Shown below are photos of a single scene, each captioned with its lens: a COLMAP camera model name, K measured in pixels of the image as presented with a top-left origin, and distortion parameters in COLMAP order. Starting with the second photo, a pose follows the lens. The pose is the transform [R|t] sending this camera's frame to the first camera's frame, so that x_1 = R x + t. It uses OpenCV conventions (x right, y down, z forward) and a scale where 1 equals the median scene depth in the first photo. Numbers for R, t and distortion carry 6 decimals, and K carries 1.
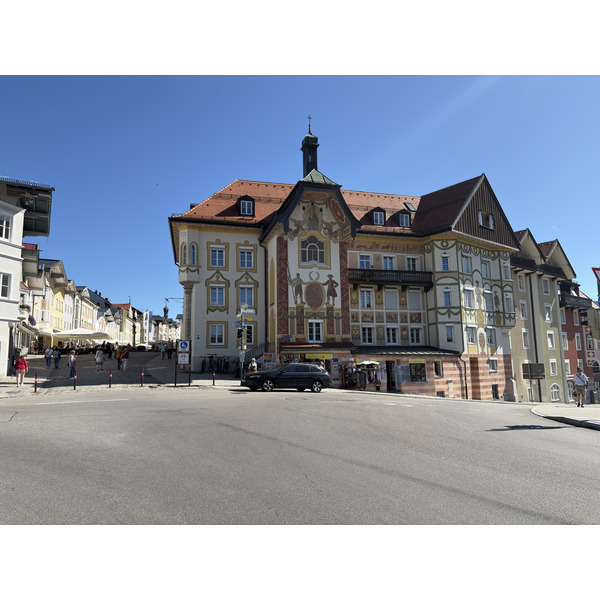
lens RADIAL K [[475.8, 0, 299.4], [0, 475.8, 300.5], [0, 0, 1]] dist [0.029356, -0.012855]
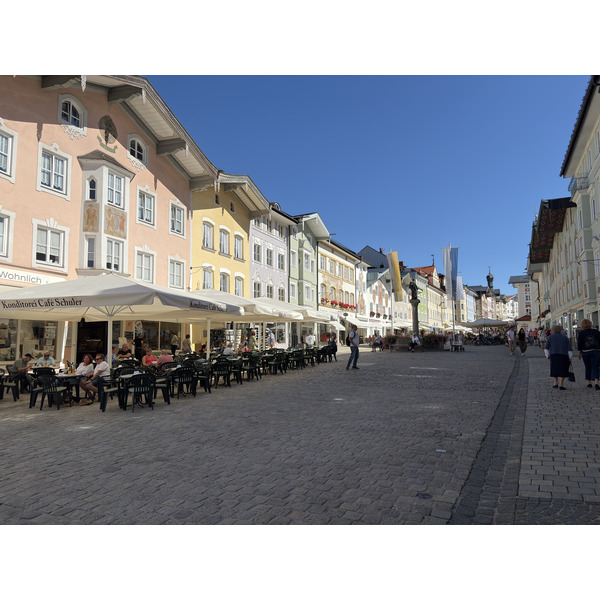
lens RADIAL K [[475.8, 0, 300.1], [0, 475.8, 301.0], [0, 0, 1]] dist [0.029356, -0.012855]
pose [[0.792623, -0.063371, -0.606410, -0.080516], [0.089139, 0.995942, 0.012434, 0.024778], [0.603161, -0.063910, 0.795055, 0.282964]]
